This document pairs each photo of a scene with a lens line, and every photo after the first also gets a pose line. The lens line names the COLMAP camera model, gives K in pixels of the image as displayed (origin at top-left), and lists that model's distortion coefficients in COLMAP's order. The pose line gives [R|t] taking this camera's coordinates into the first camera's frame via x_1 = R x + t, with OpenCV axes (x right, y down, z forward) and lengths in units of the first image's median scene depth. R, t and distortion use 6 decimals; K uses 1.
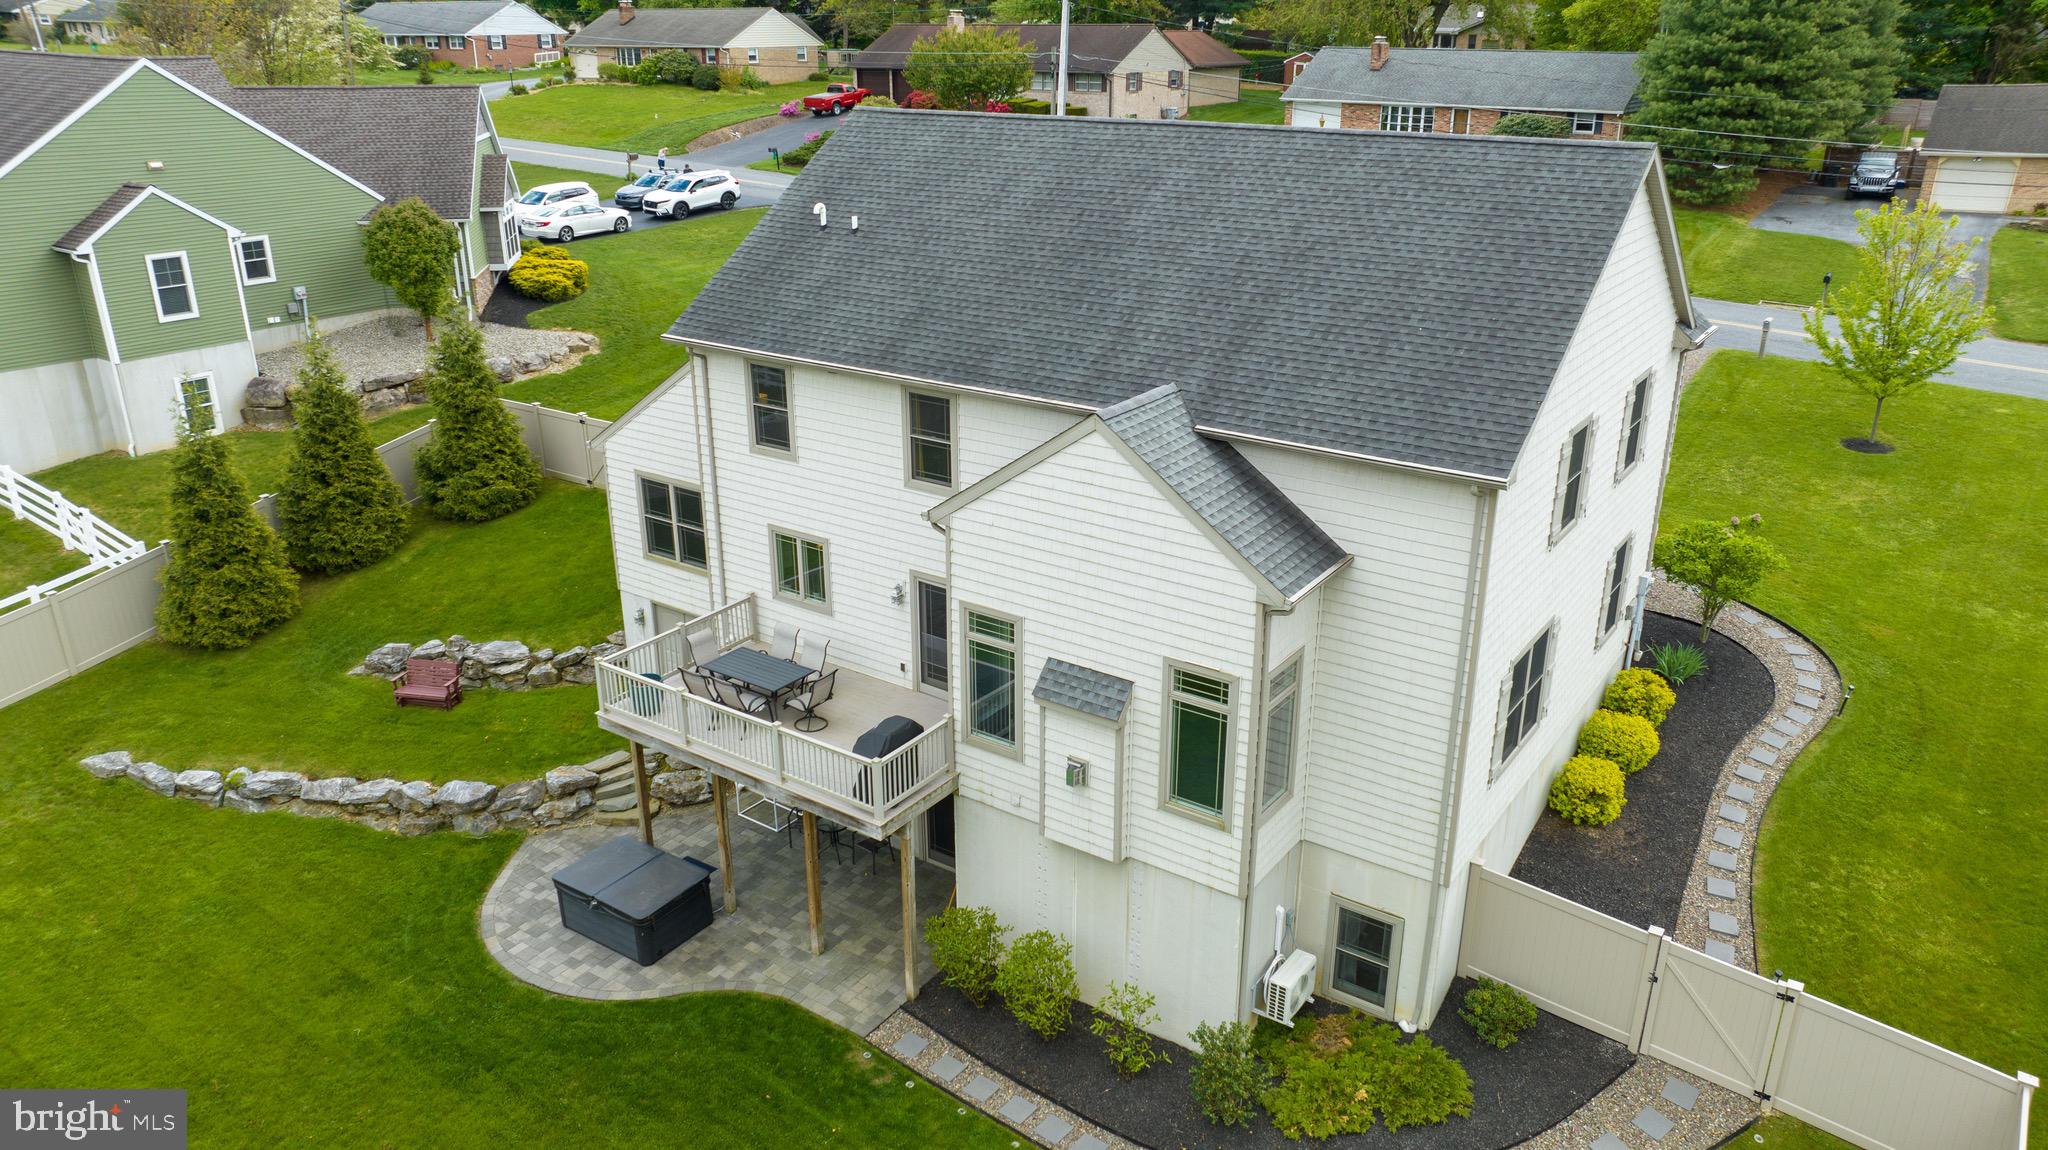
lens RADIAL K [[1446.5, 0, 1024.0], [0, 1446.5, 575.0], [0, 0, 1]] dist [-0.023558, -0.001258]
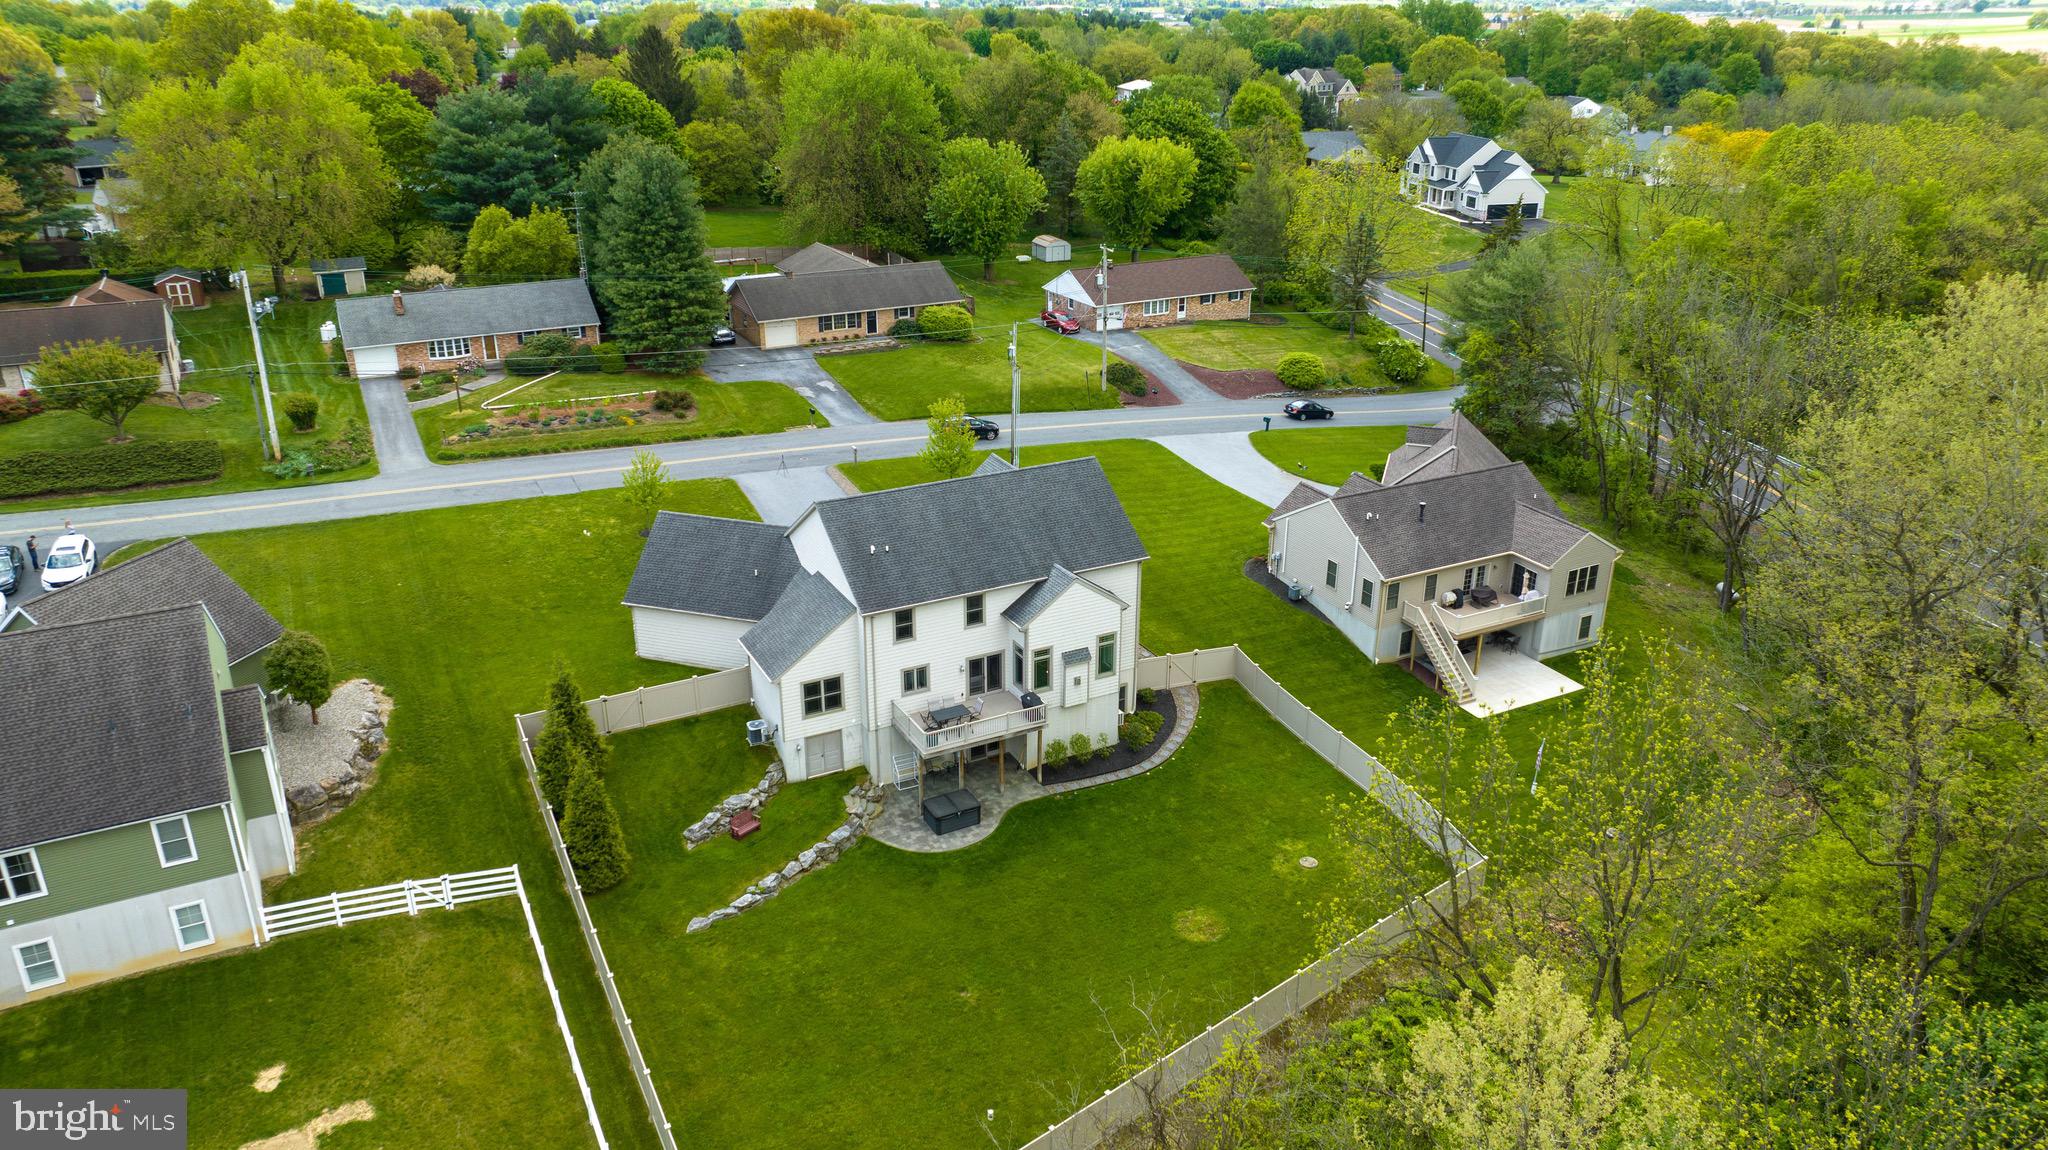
lens RADIAL K [[1446.5, 0, 1024.0], [0, 1446.5, 575.0], [0, 0, 1]] dist [-0.023558, -0.001258]
pose [[0.460094, -0.340816, 0.819853, -2.202600], [0.319651, 0.925057, 0.205164, -0.670913], [-0.828334, 0.167672, 0.534555, -0.596681]]
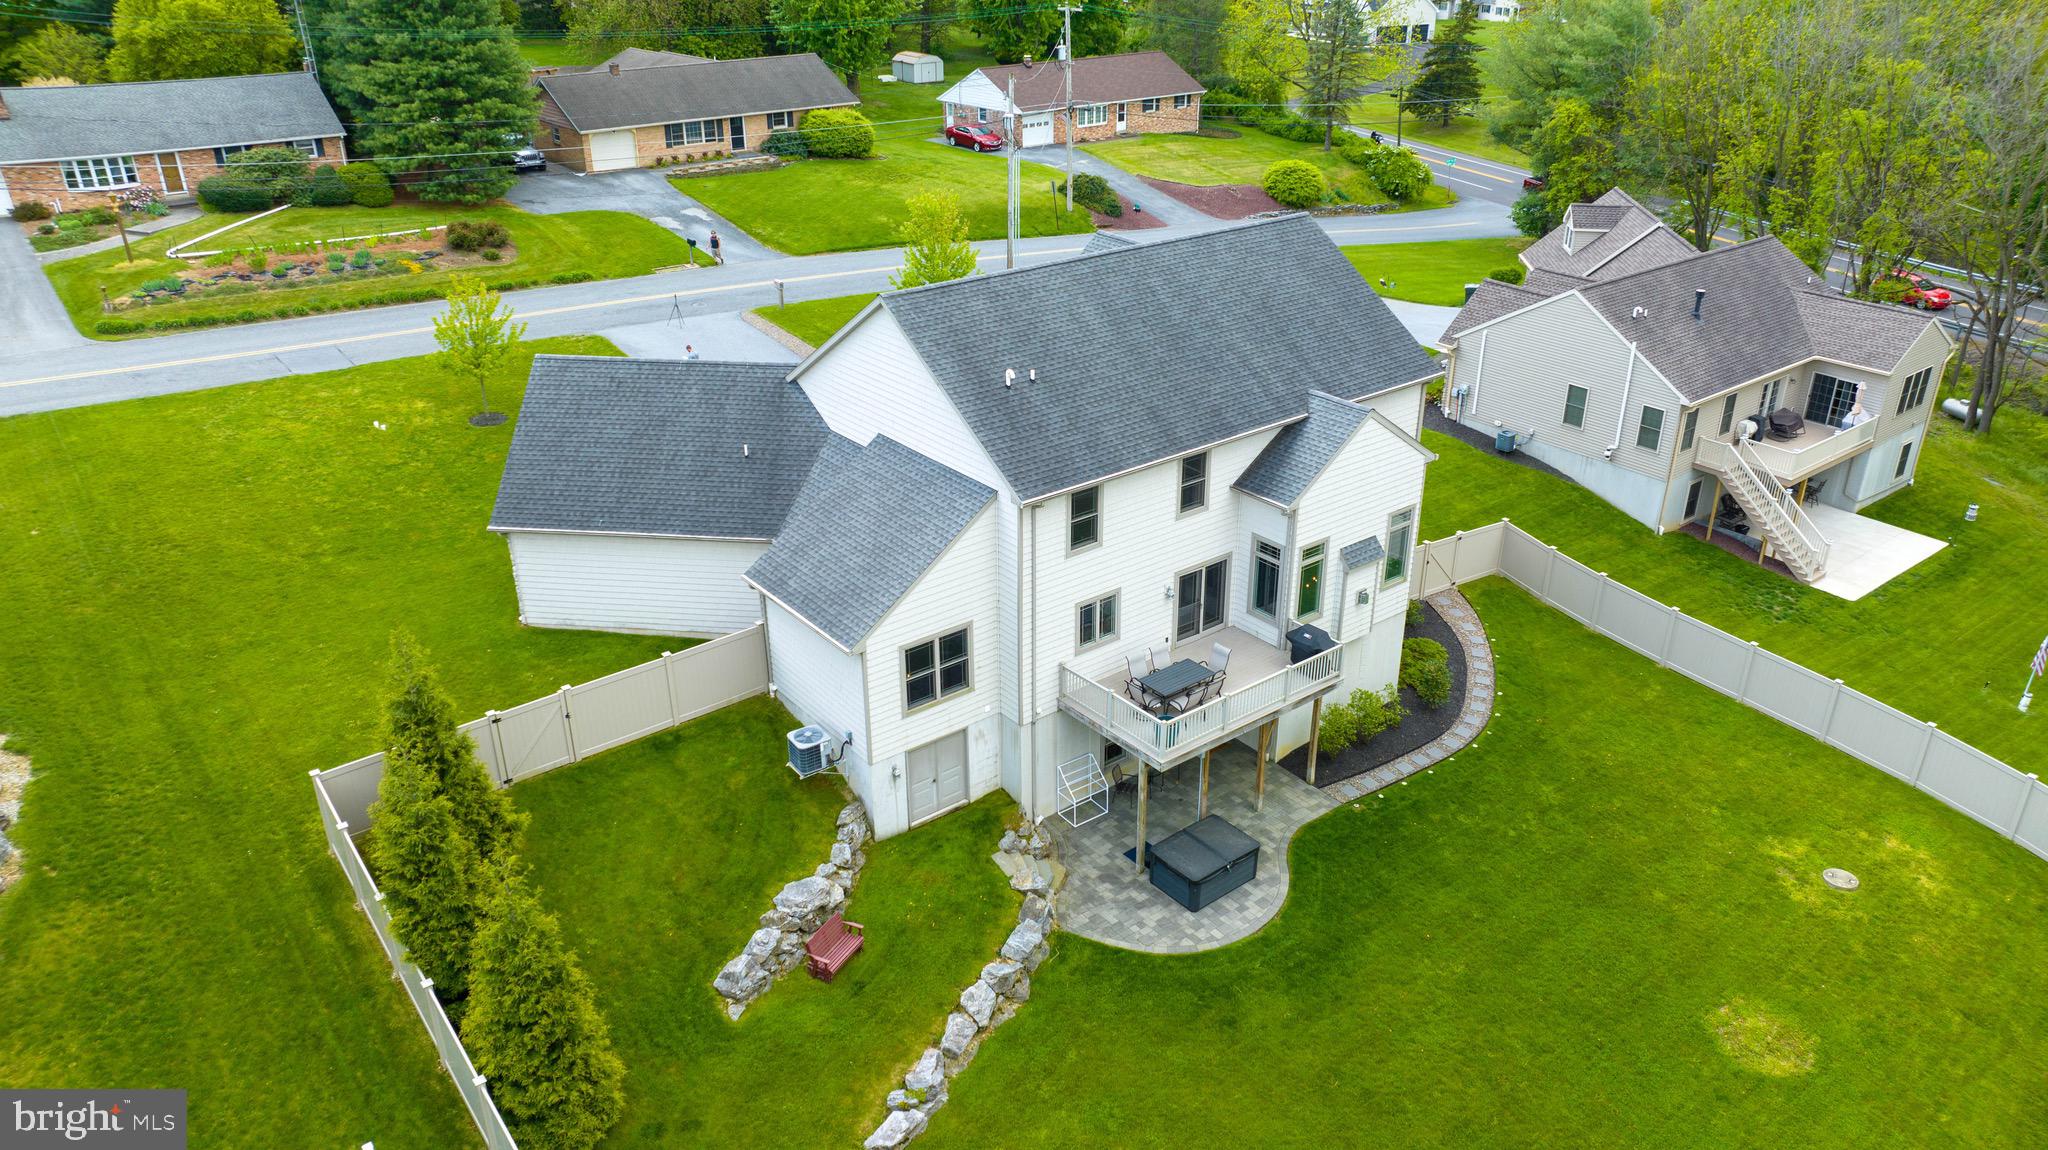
lens RADIAL K [[1444.8, 0, 1024.0], [0, 1444.8, 575.0], [0, 0, 1]] dist [-0.059702, 0.072977]
pose [[0.287859, -0.416687, 0.862270, -1.389059], [0.350139, 0.883836, 0.310220, -0.511457], [-0.891370, 0.212614, 0.400318, 0.524106]]
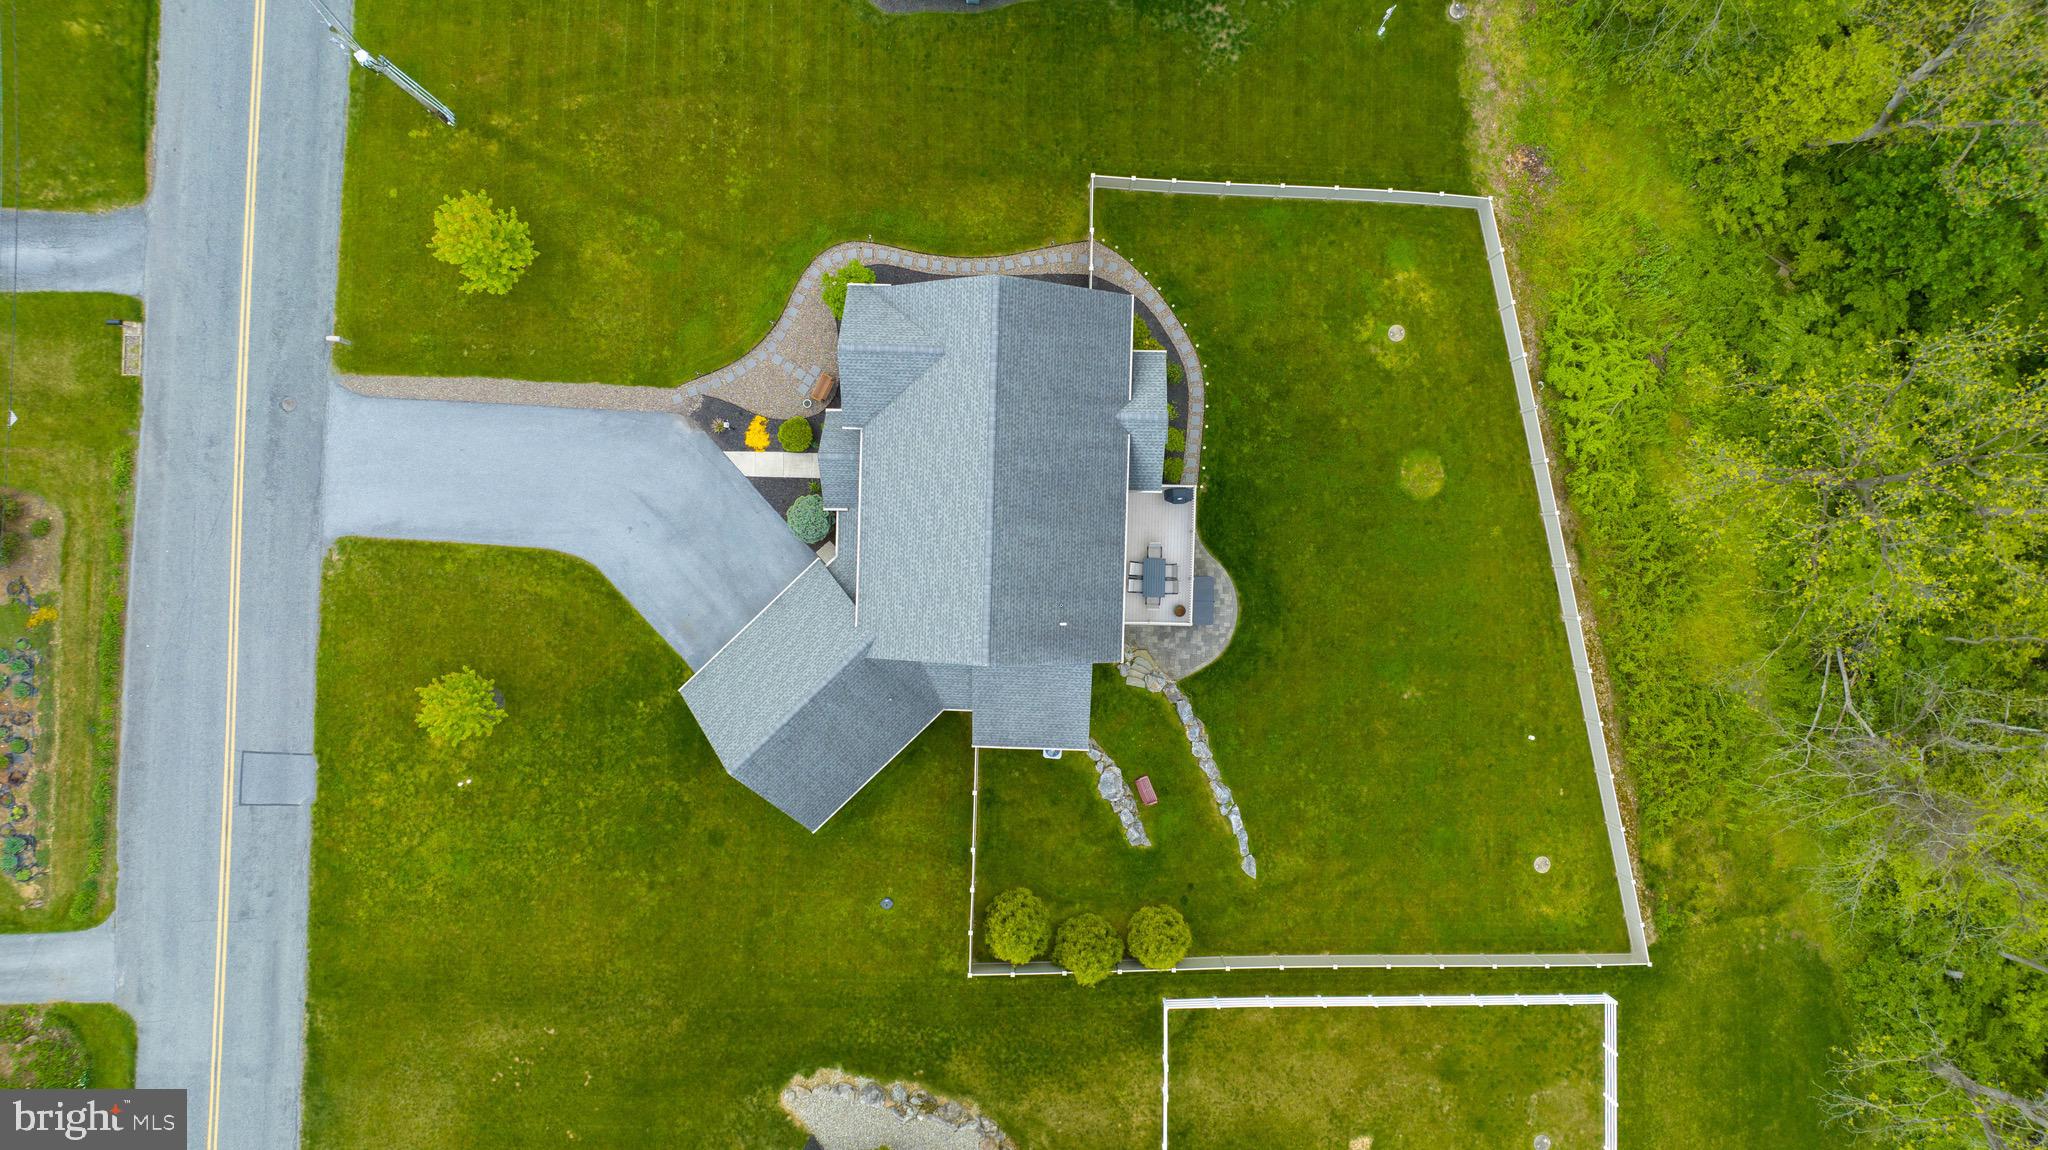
lens RADIAL K [[1446.5, 0, 1024.0], [0, 1446.5, 575.0], [0, 0, 1]] dist [-0.023558, -0.001258]
pose [[-0.553330, -0.832936, -0.006595, -0.030573], [0.303830, -0.209197, 0.929475, -2.394232], [-0.775573, 0.512303, 0.368826, 0.204192]]
